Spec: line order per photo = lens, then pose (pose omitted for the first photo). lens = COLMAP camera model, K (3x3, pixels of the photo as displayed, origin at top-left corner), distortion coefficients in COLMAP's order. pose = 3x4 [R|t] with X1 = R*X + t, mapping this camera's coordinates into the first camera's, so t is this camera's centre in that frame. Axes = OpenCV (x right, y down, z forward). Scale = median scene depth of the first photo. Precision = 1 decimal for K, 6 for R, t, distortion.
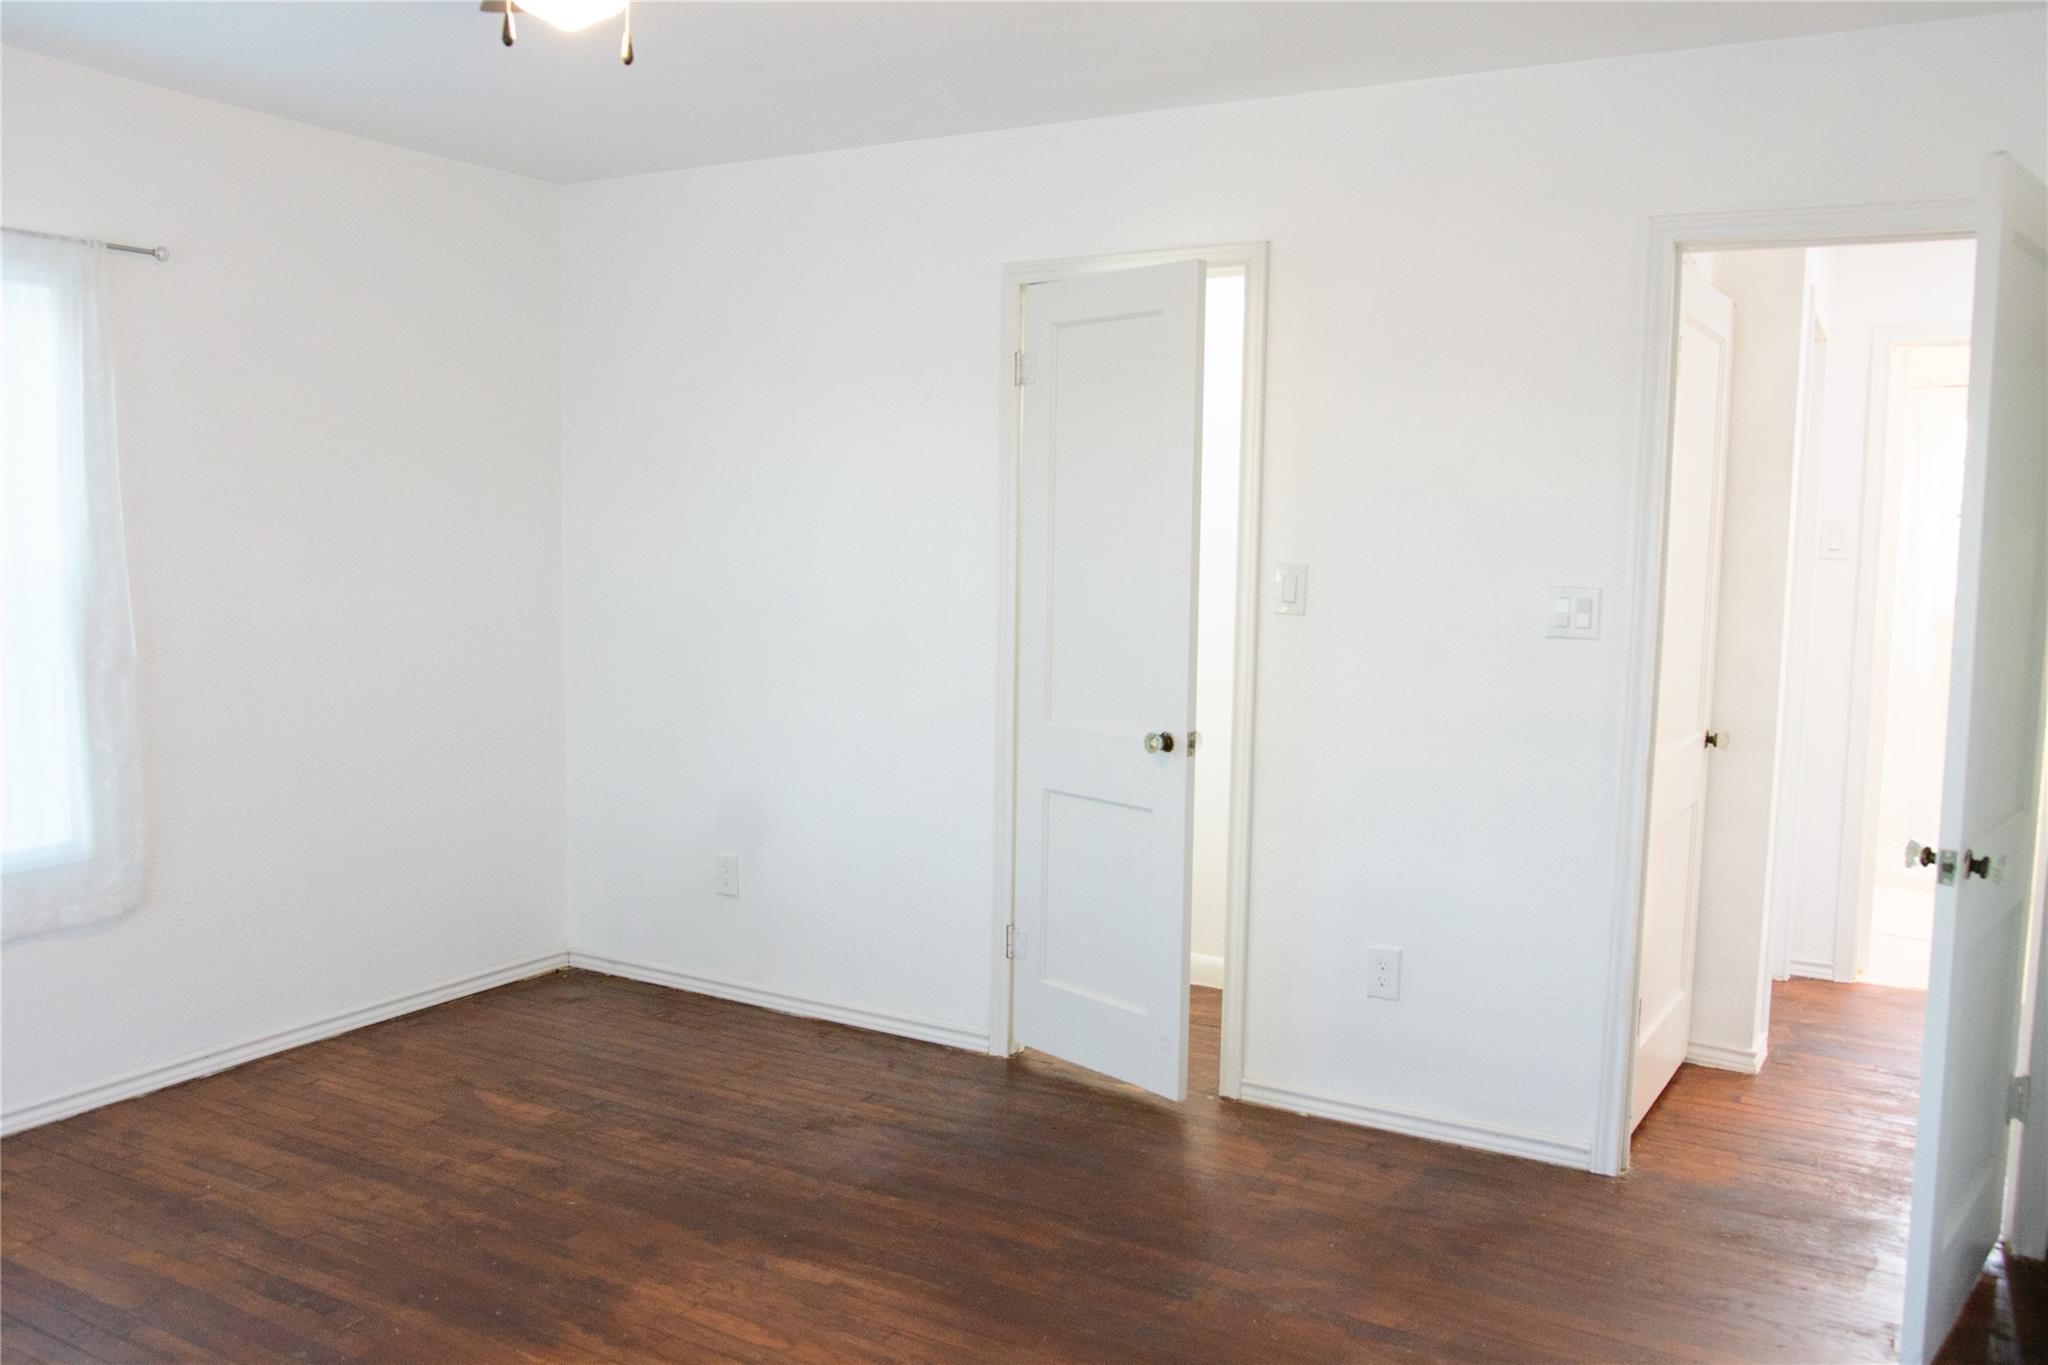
lens RADIAL K [[1620.7, 0, 1022.3], [0, 1620.7, 685.4], [0, 0, 1]] dist [-0.074646, 0.049520]
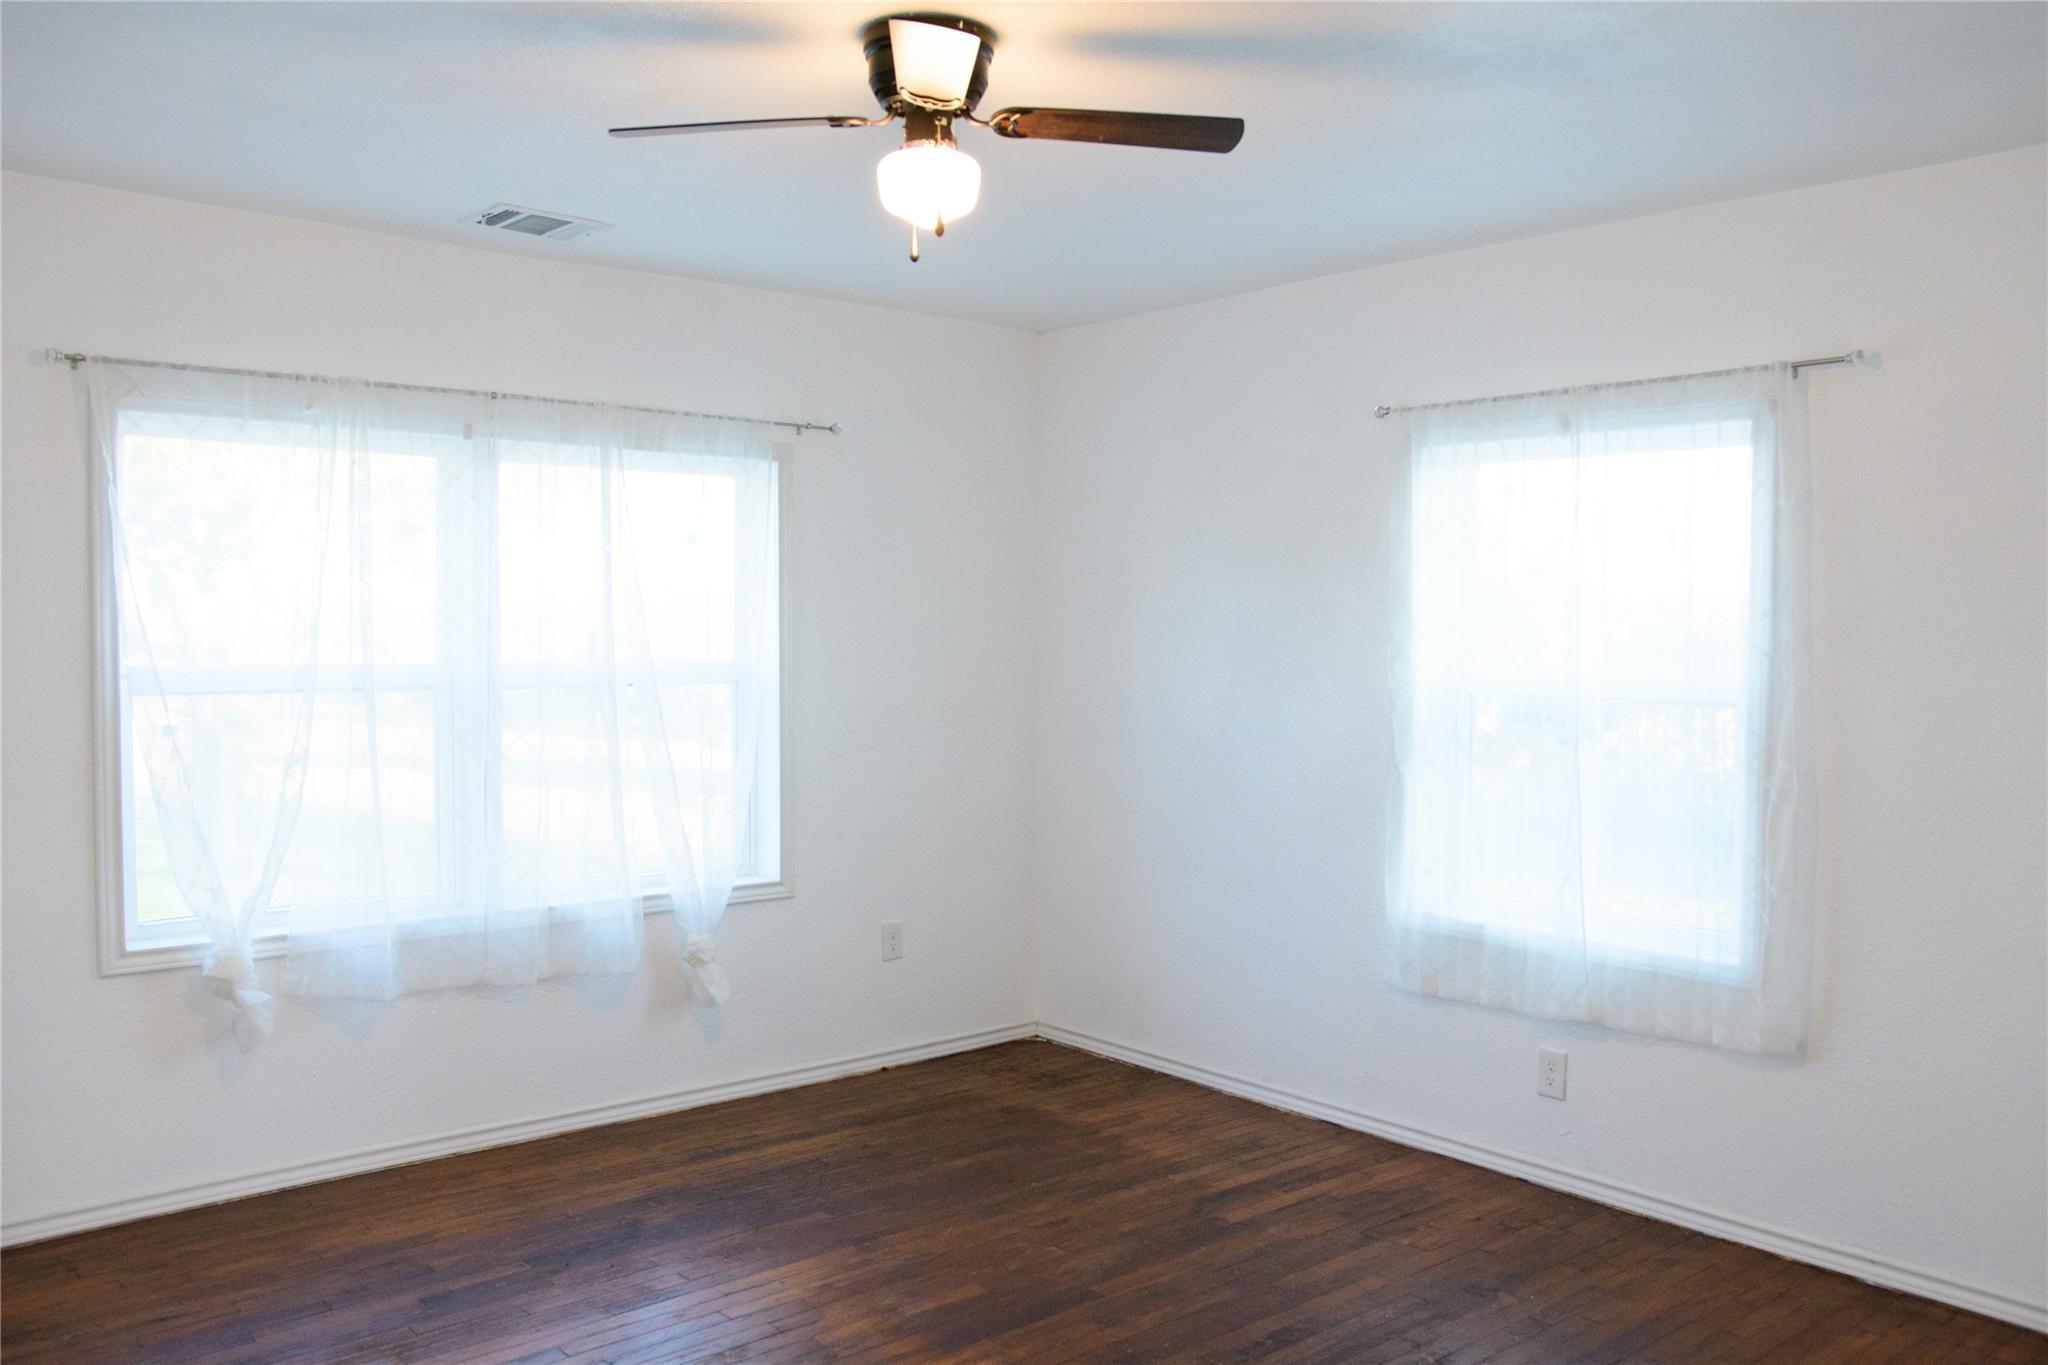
lens RADIAL K [[1620.7, 0, 1024.2], [0, 1620.7, 677.1], [0, 0, 1]] dist [-0.074646, 0.049520]
pose [[-0.348844, 0.010743, -0.937119, 0.507685], [-0.105591, 0.993117, 0.050691, -0.087474], [0.931213, 0.116635, -0.345308, 0.923560]]
